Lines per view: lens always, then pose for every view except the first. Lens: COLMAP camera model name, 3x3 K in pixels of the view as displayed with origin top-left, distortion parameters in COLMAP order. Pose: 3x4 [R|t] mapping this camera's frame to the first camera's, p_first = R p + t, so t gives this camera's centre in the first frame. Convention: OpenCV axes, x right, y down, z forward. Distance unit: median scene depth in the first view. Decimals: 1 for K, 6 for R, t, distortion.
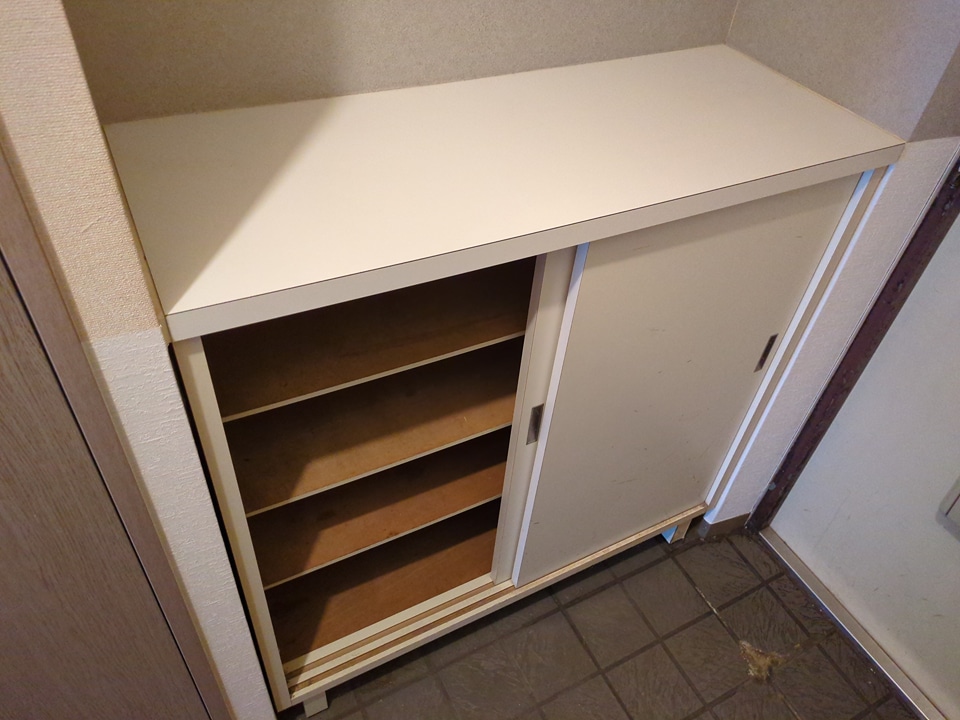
lens RADIAL K [[716.8, 0, 484.0], [0, 716.8, 357.8], [0, 0, 1]] dist [0.031074, -0.021859]
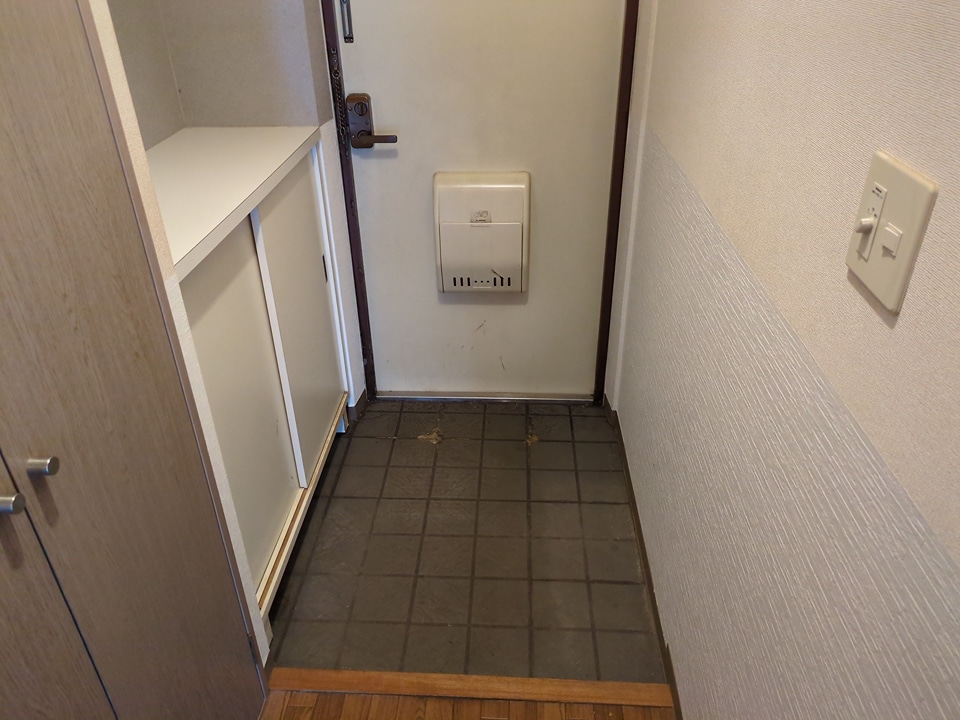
lens RADIAL K [[716.8, 0, 476.3], [0, 716.8, 360.9], [0, 0, 1]] dist [0.031074, -0.021859]
pose [[0.515152, -0.512178, 0.687235, -0.591436], [0.626706, 0.772065, 0.105620, 0.174282], [-0.584686, 0.376284, 0.718716, -0.292468]]
